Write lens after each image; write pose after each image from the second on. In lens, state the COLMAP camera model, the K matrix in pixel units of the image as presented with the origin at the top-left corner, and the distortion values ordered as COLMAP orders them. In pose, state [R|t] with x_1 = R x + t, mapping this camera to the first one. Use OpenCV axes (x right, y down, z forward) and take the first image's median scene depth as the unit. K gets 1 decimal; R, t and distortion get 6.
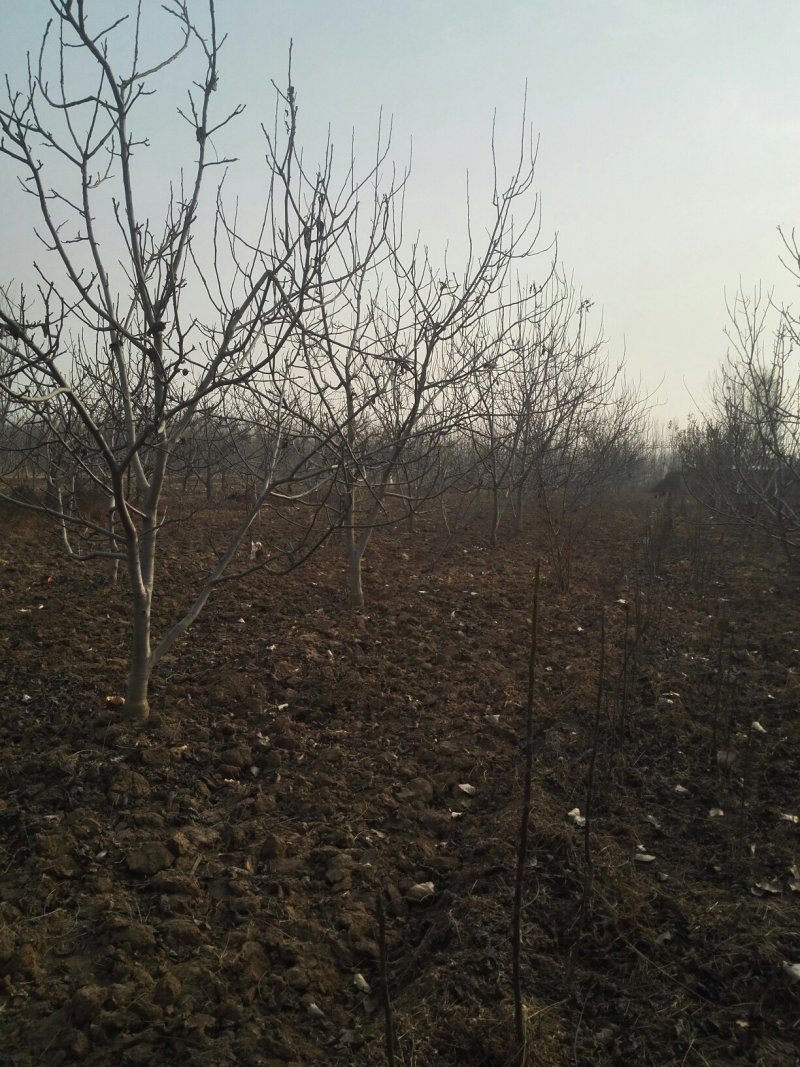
lens RADIAL K [[885.8, 0, 400.0], [0, 885.8, 533.5], [0, 0, 1]] dist [0.096470, -0.213877]
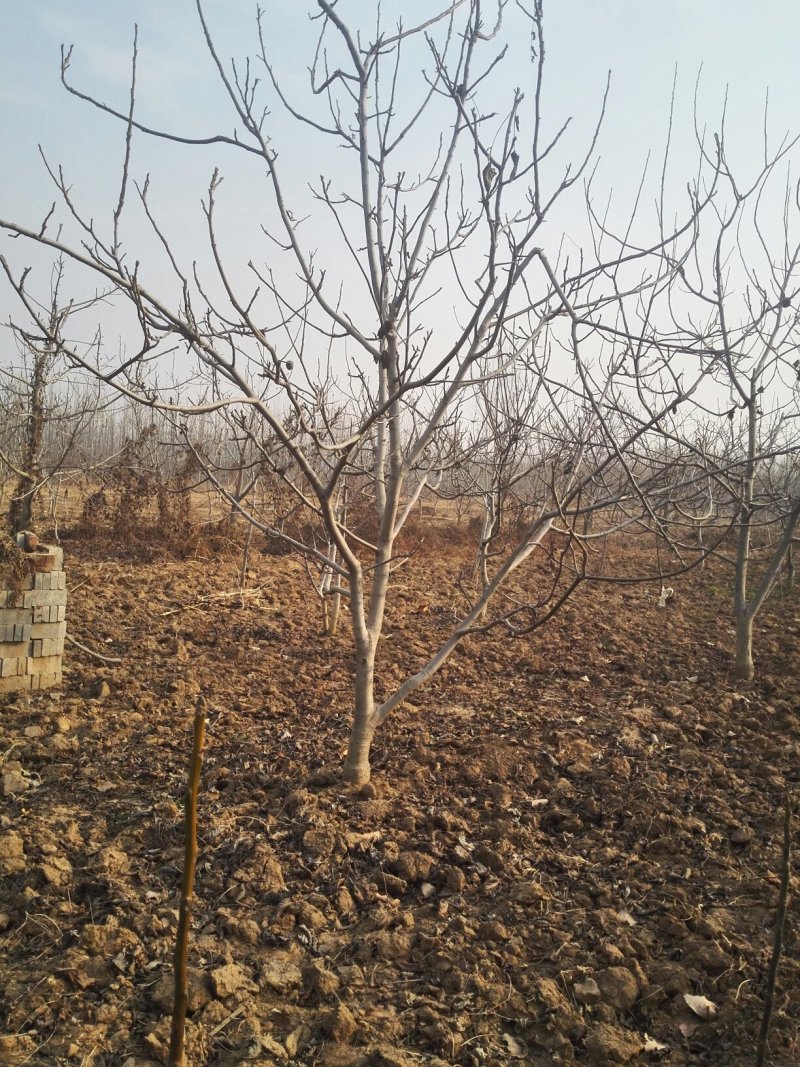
lens RADIAL K [[885.8, 0, 400.0], [0, 885.8, 533.5], [0, 0, 1]] dist [0.096470, -0.213877]
pose [[0.855981, 0.047282, -0.514840, 0.176562], [-0.068368, 0.997416, -0.022069, -0.017096], [0.512466, 0.054089, 0.857002, 0.284013]]
